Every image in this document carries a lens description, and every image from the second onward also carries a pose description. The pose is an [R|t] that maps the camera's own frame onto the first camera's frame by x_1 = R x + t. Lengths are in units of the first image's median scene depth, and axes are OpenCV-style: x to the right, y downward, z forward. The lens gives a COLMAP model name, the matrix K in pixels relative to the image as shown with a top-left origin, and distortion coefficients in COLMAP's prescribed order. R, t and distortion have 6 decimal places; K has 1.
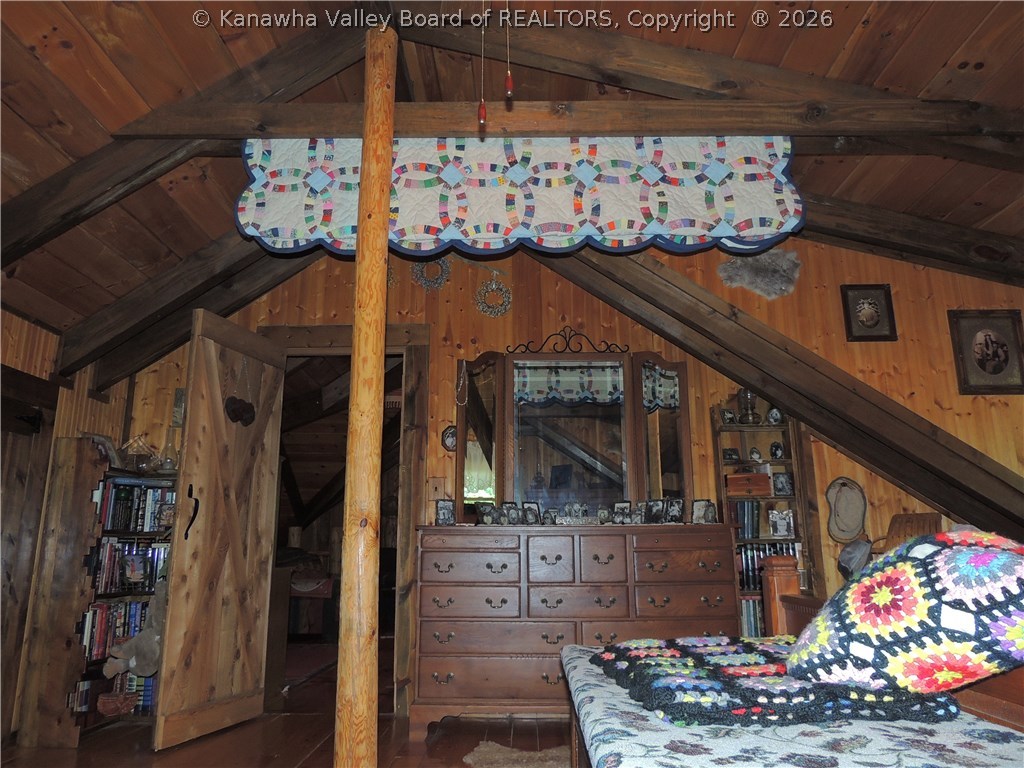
lens RADIAL K [[735.0, 0, 512.4], [0, 735.0, 382.4], [0, 0, 1]] dist [-0.004142, -0.011632]
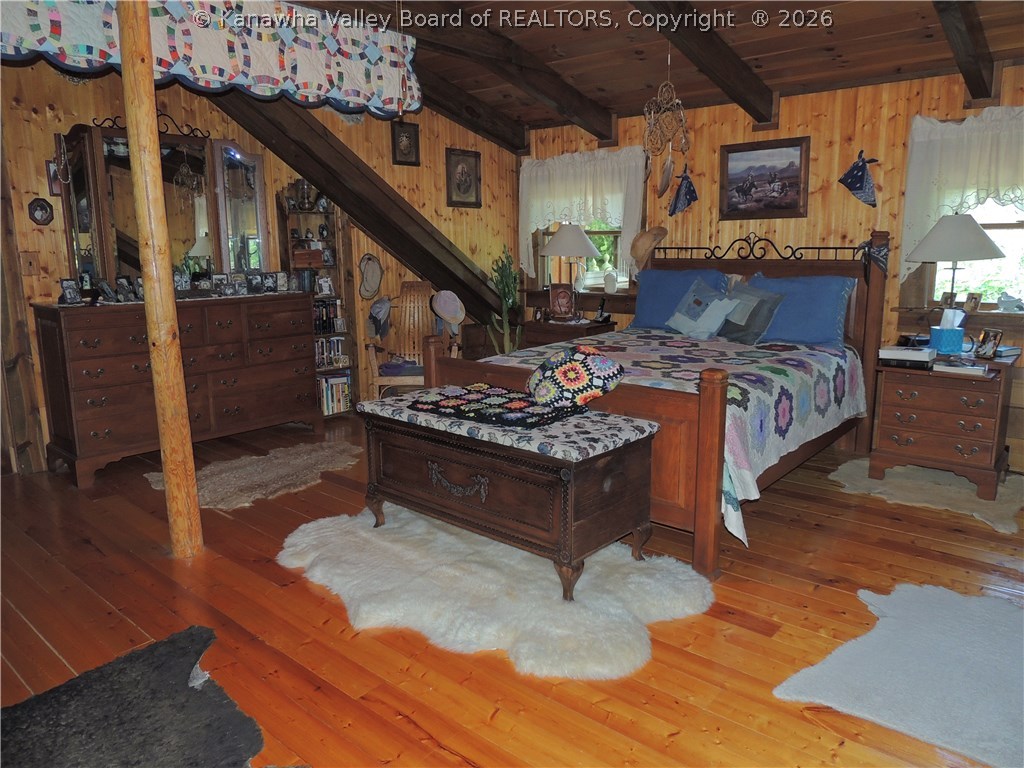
lens RADIAL K [[735.0, 0, 509.6], [0, 735.0, 382.0], [0, 0, 1]] dist [-0.004142, -0.011632]
pose [[0.653156, -0.139878, 0.744192, -0.645331], [-0.170704, 0.930292, 0.324679, -0.205585], [-0.737731, -0.339103, 0.583748, -0.177096]]
